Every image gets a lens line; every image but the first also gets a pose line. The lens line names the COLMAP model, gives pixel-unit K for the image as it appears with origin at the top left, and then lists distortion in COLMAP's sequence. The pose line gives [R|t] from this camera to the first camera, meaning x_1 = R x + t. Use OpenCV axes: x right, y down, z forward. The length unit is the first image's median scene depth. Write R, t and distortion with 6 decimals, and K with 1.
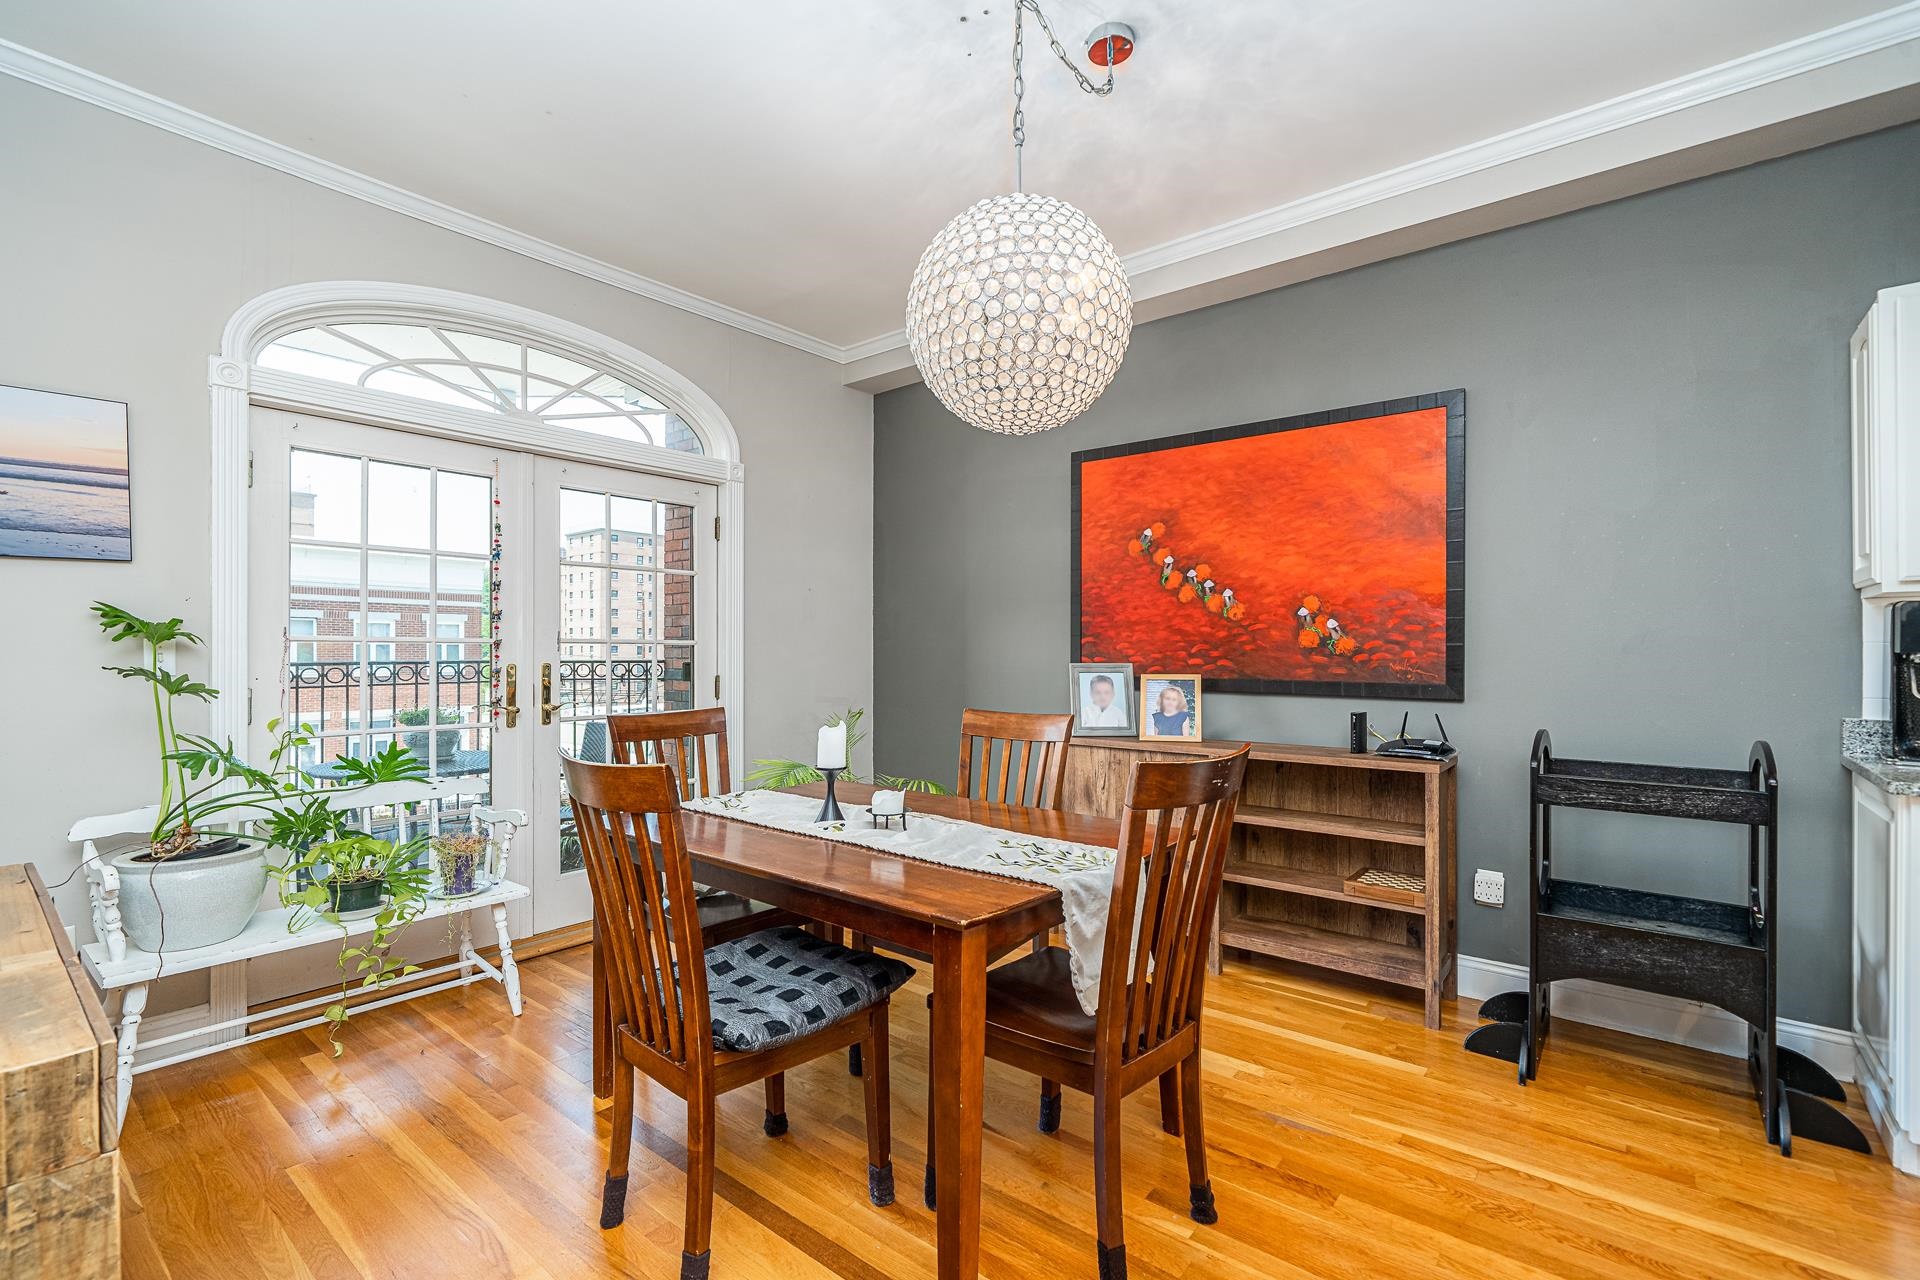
lens RADIAL K [[850.1, 0, 962.4], [0, 850.1, 643.9], [0, 0, 1]] dist [0.014185, 0.000806]
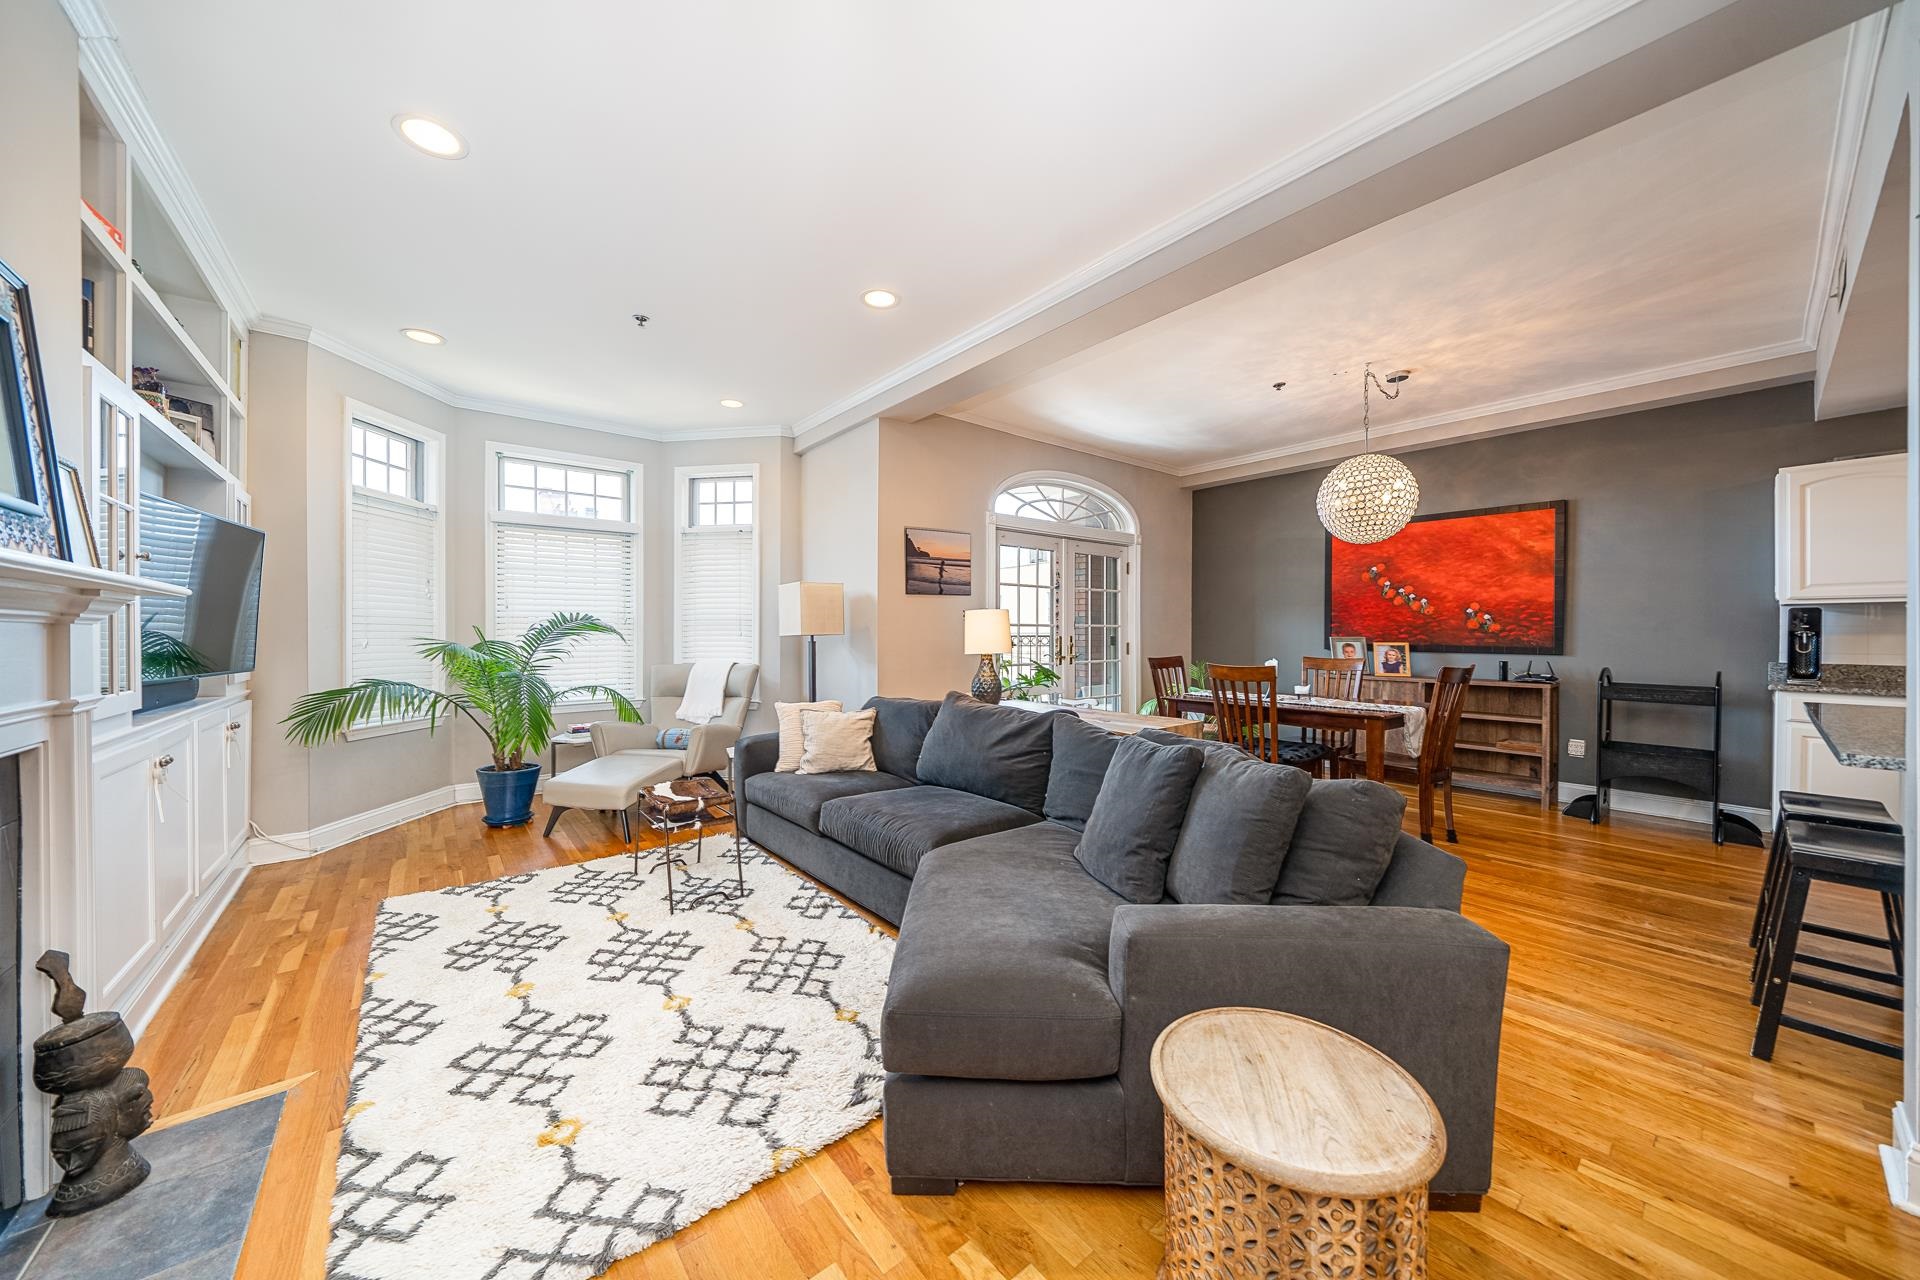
lens RADIAL K [[660.5, 0, 971.0], [0, 660.5, 634.1], [0, 0, 1]] dist [0.000808, -0.000158]
pose [[0.982038, 0.002712, -0.188665, -0.467146], [-0.000572, 0.999935, 0.011399, -0.000440], [0.188683, -0.011086, 0.981975, -0.753860]]
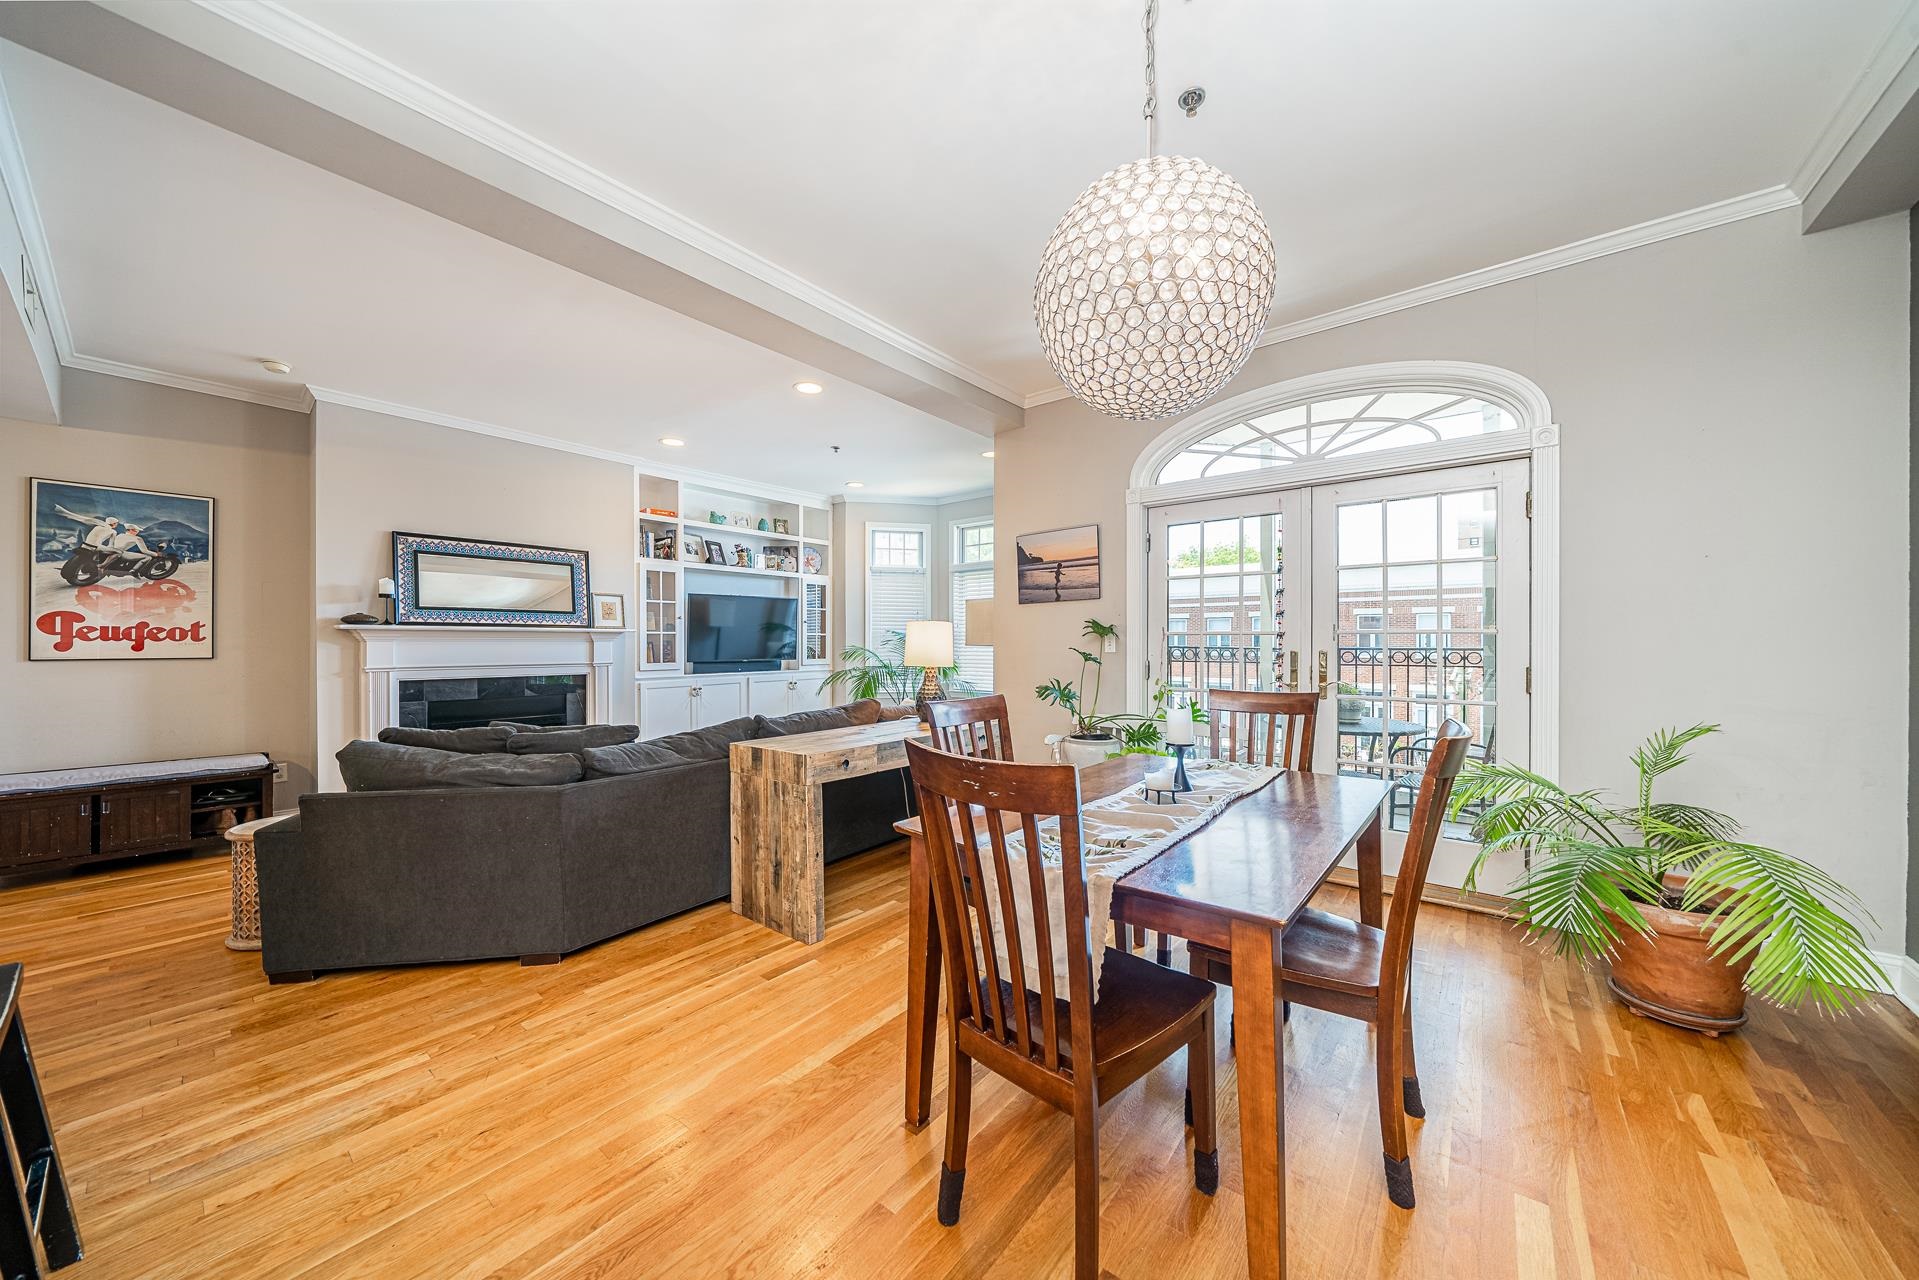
lens RADIAL K [[660.2, 0, 968.9], [0, 660.2, 640.5], [0, 0, 1]] dist [0.000808, -0.000158]
pose [[0.005859, 0.001309, -0.999982, 0.534542], [0.008908, 0.999959, 0.001361, 0.003646], [0.999943, -0.008915, 0.005847, 0.525193]]
